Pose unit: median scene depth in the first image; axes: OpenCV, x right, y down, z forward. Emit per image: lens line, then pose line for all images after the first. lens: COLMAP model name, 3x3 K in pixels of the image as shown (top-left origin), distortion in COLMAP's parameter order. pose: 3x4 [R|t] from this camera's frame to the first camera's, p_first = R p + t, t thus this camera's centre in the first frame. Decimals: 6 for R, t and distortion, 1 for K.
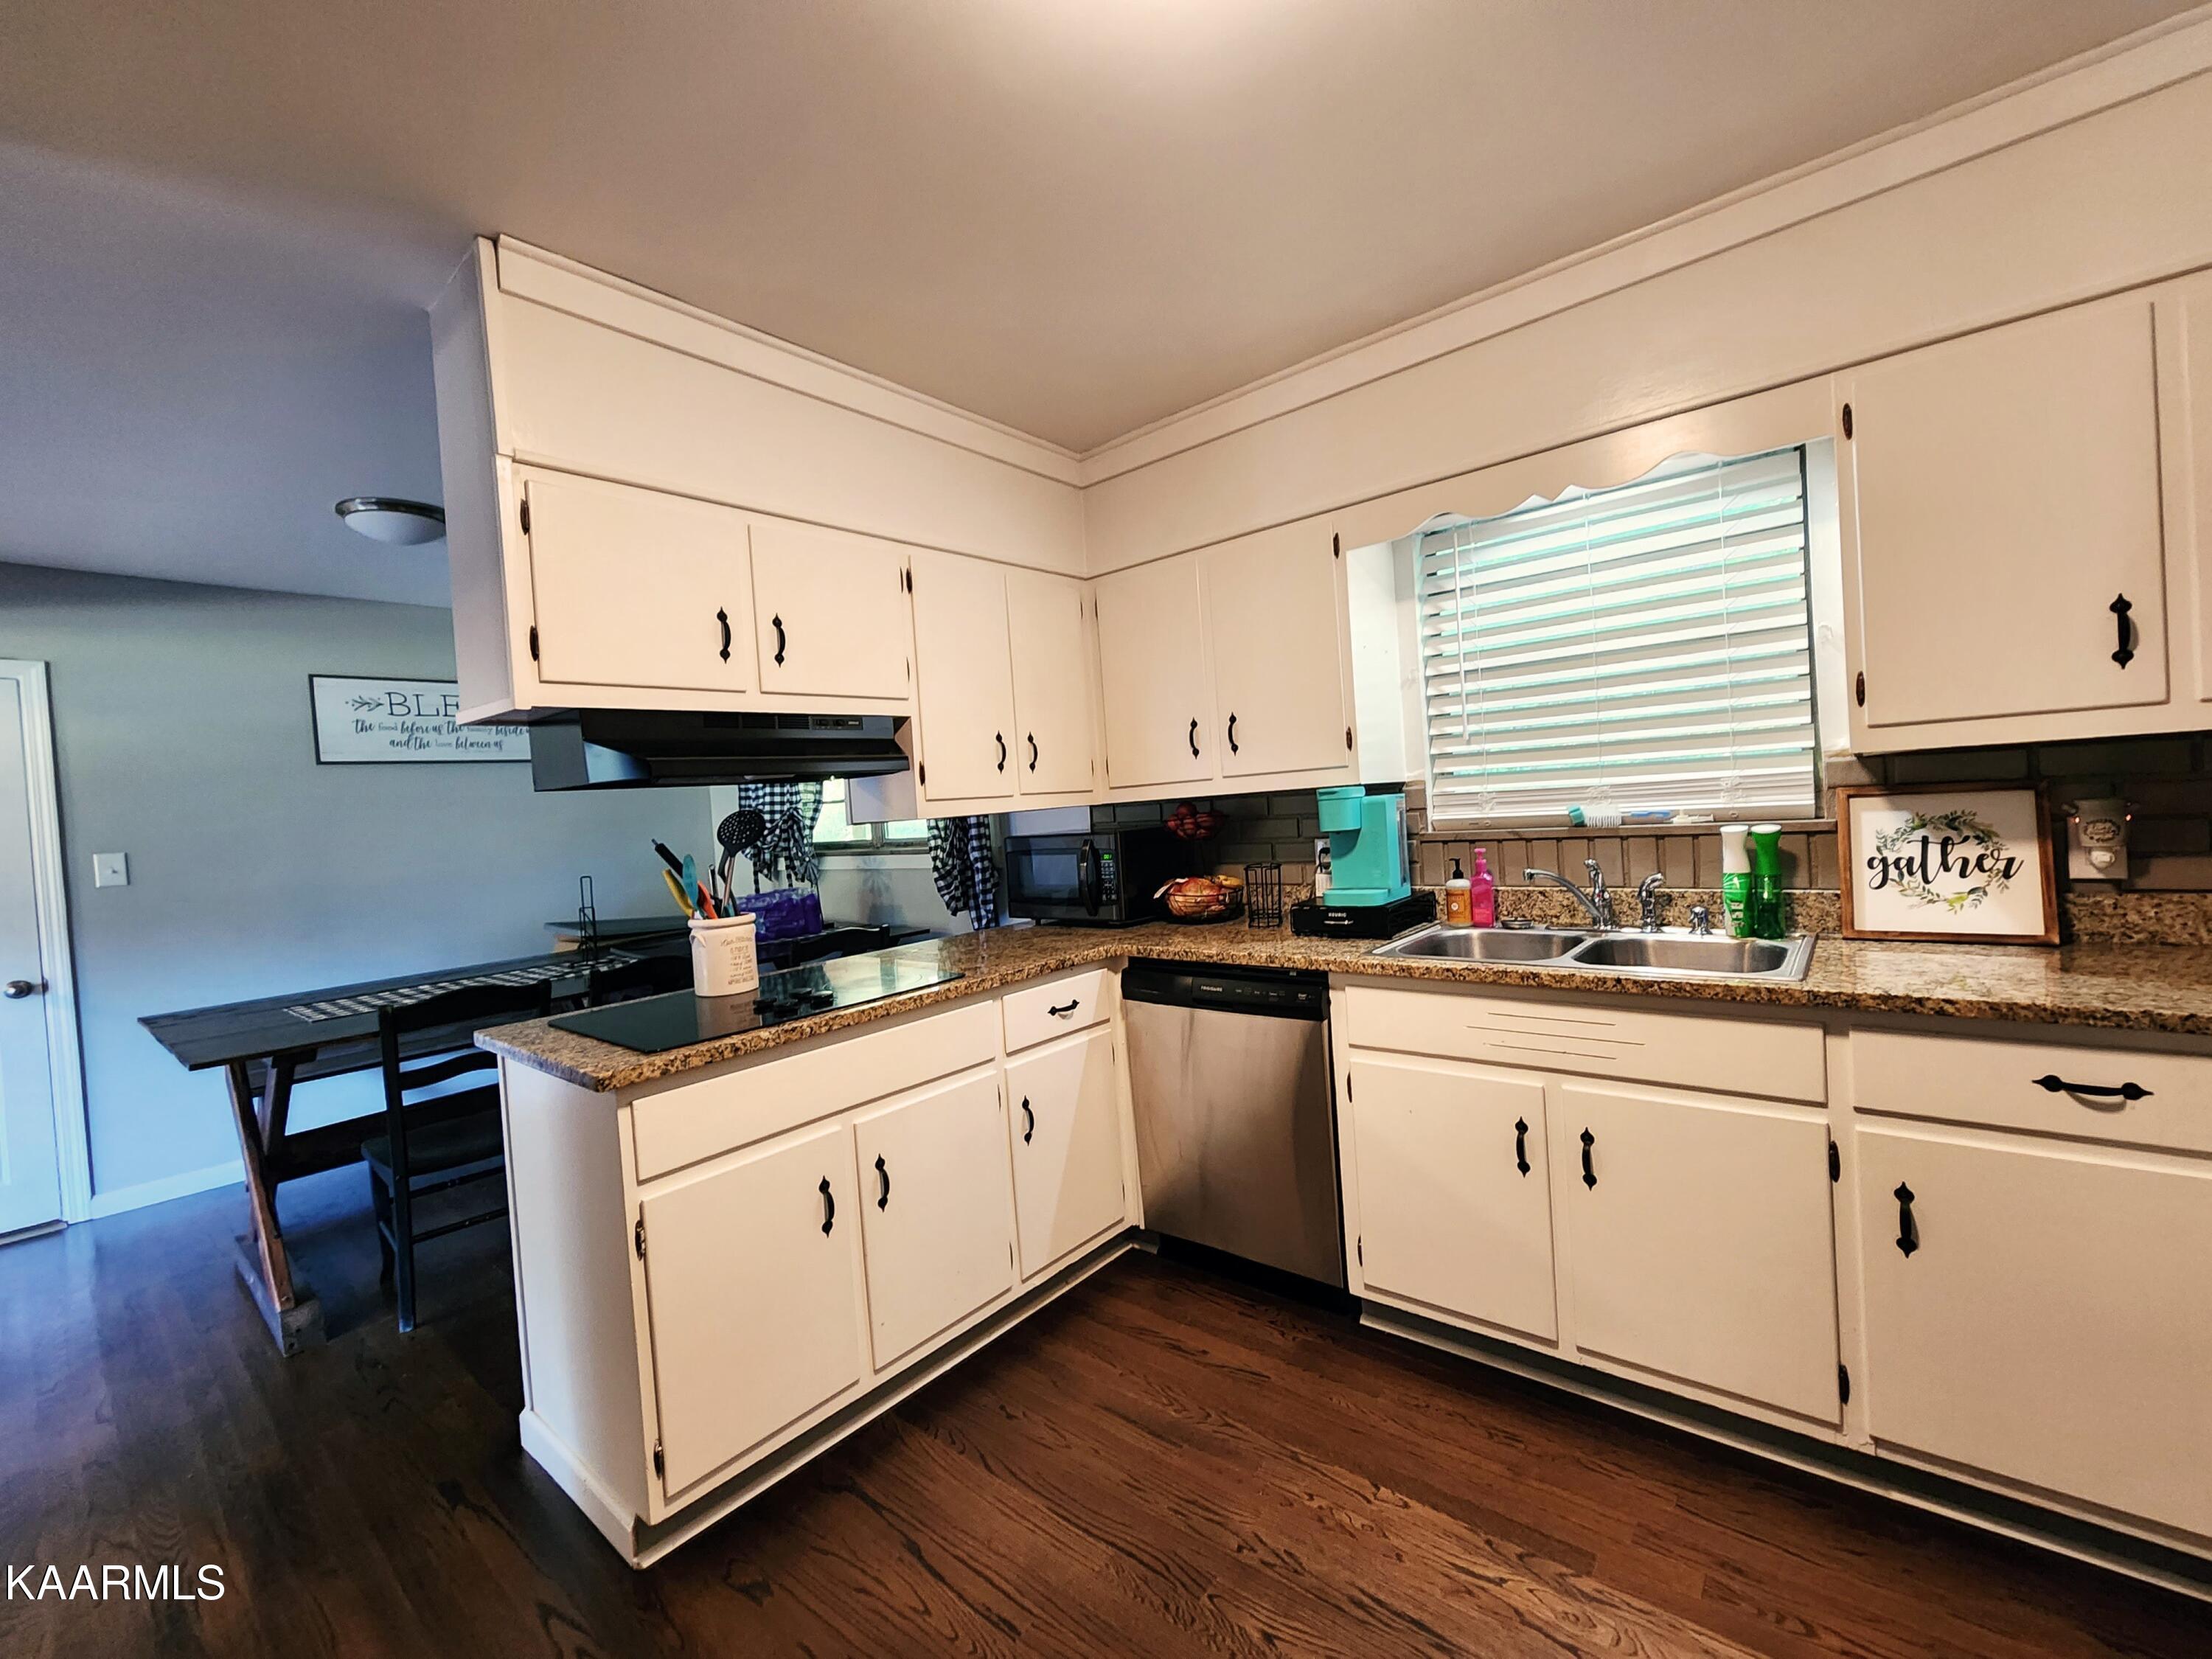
lens RADIAL K [[908.8, 0, 1104.9], [0, 908.8, 827.1], [0, 0, 1]] dist [-0.003195, 0.000124]
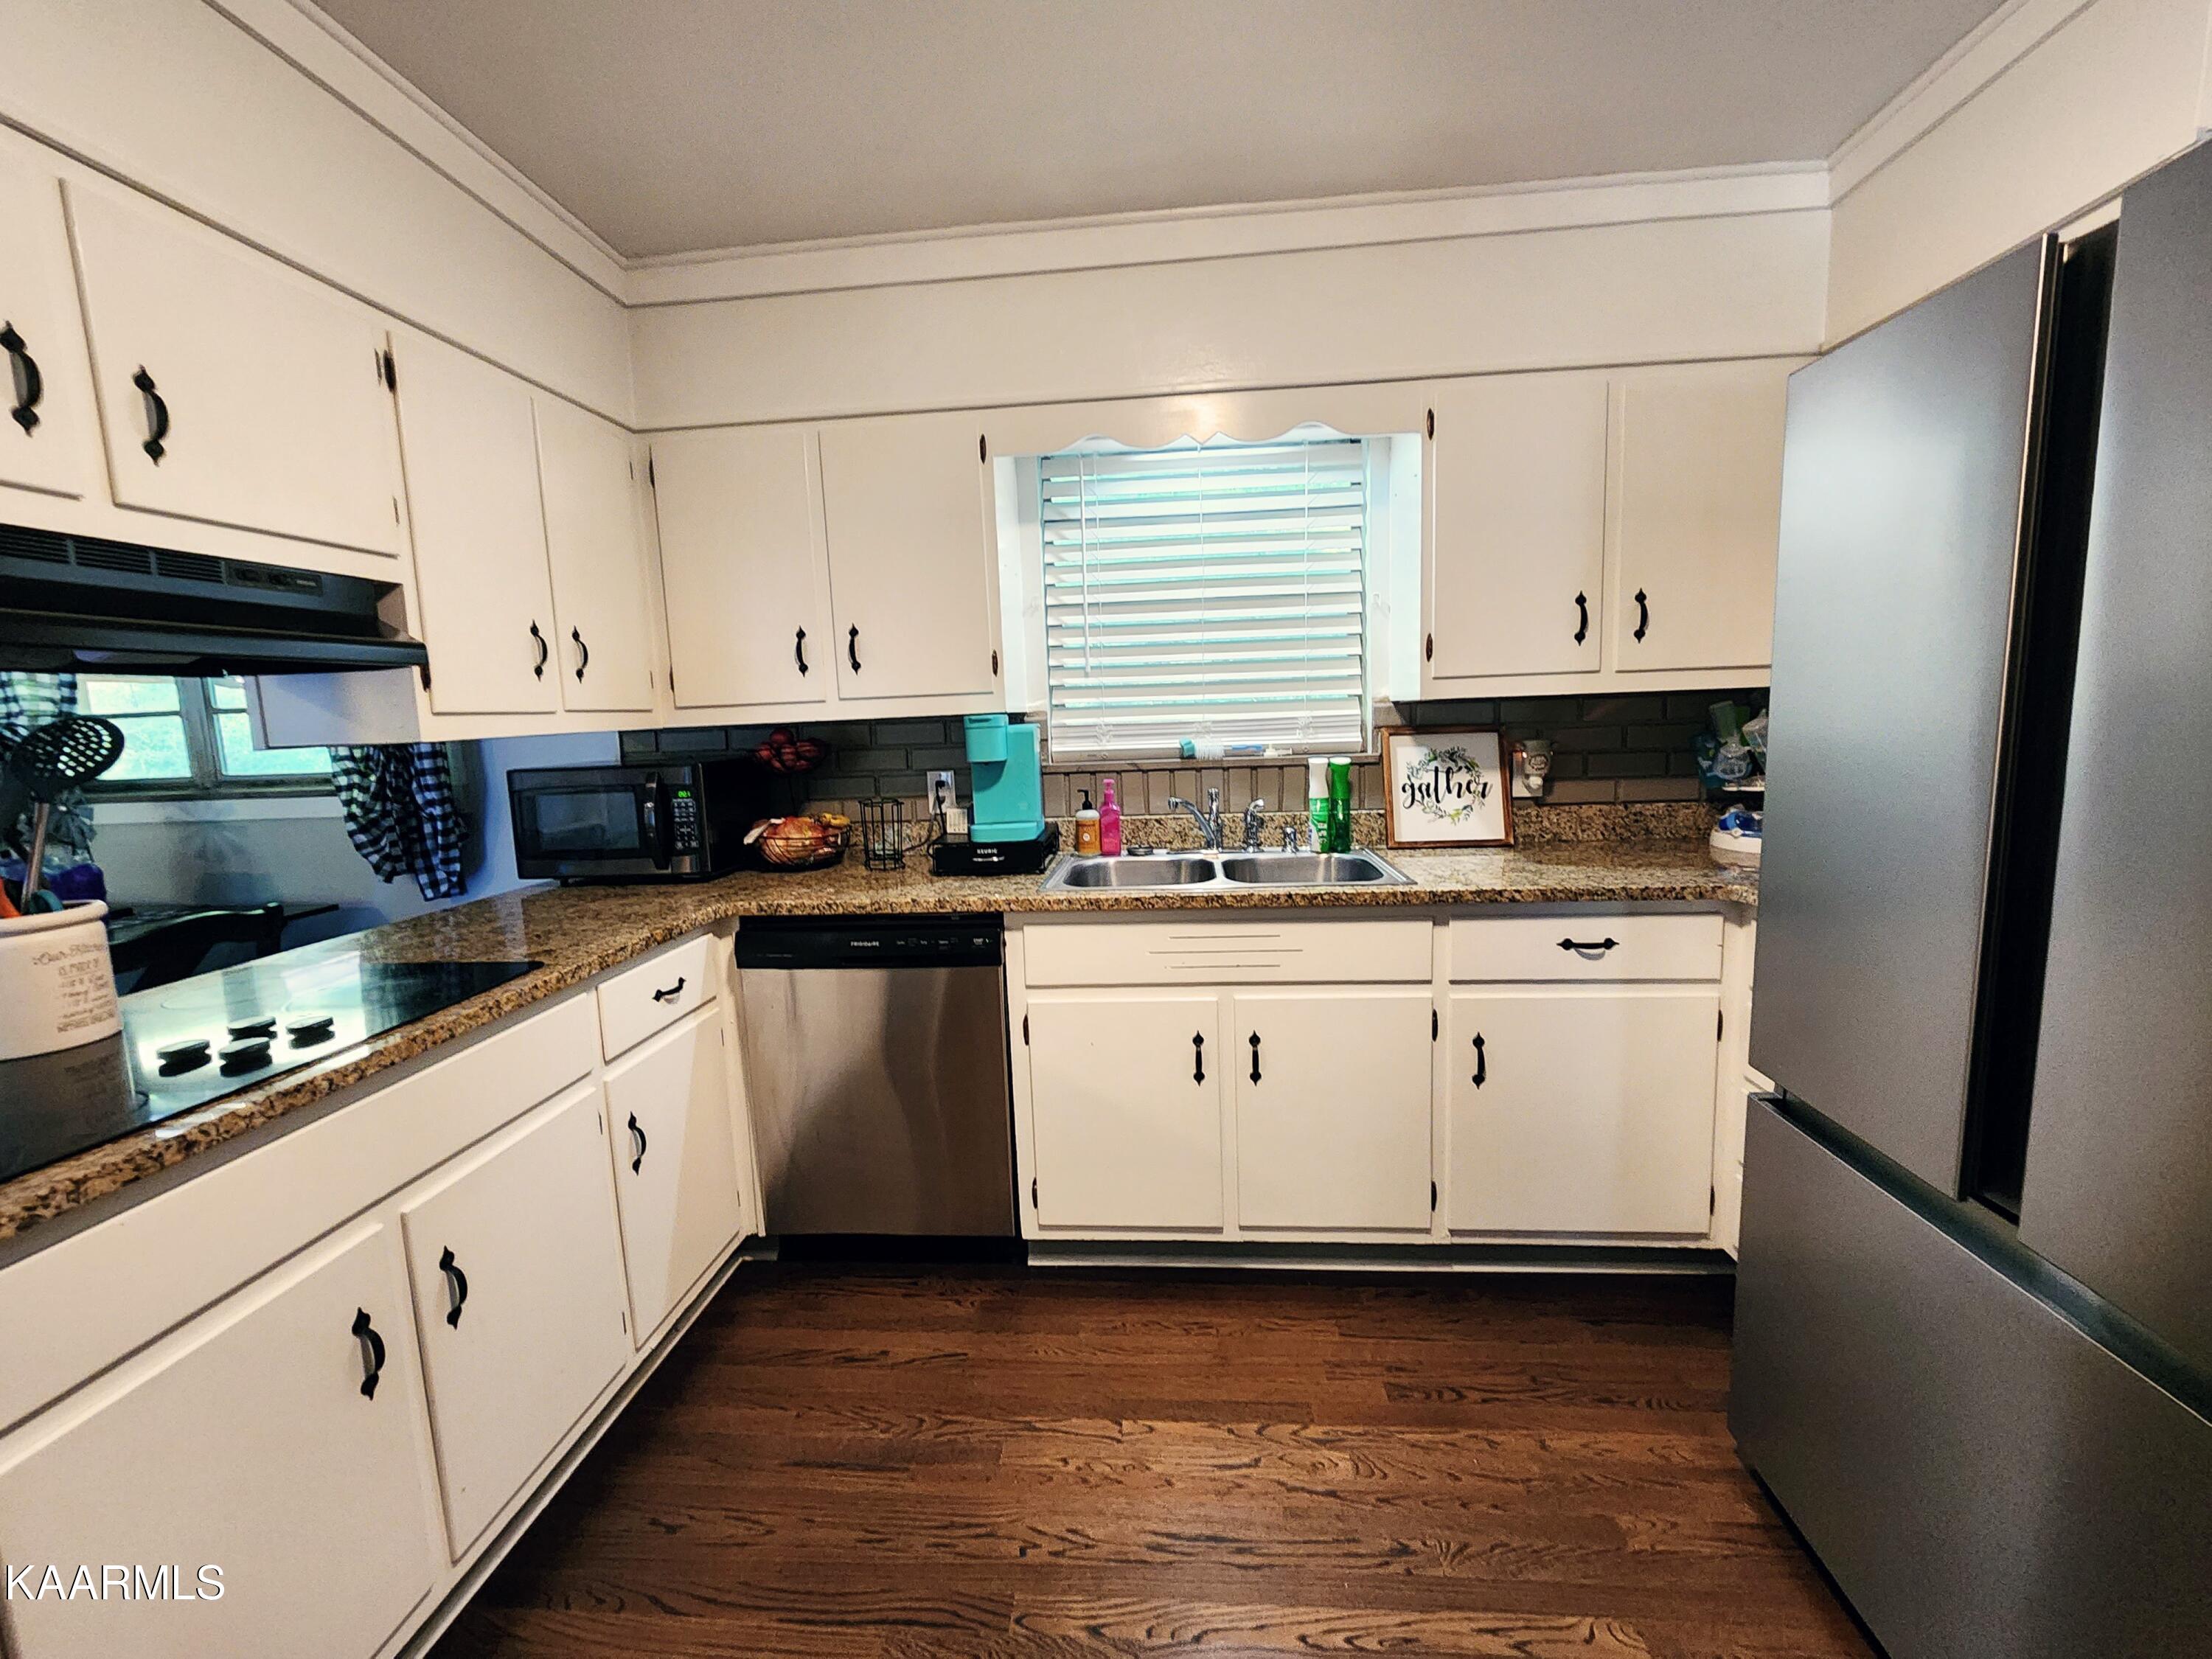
lens RADIAL K [[908.8, 0, 1109.2], [0, 908.8, 824.2], [0, 0, 1]] dist [-0.003195, 0.000124]
pose [[0.817607, -0.034275, 0.574756, -0.199444], [-0.002957, 0.997964, 0.063719, 0.009372], [-0.575770, -0.053797, 0.815840, 0.181234]]
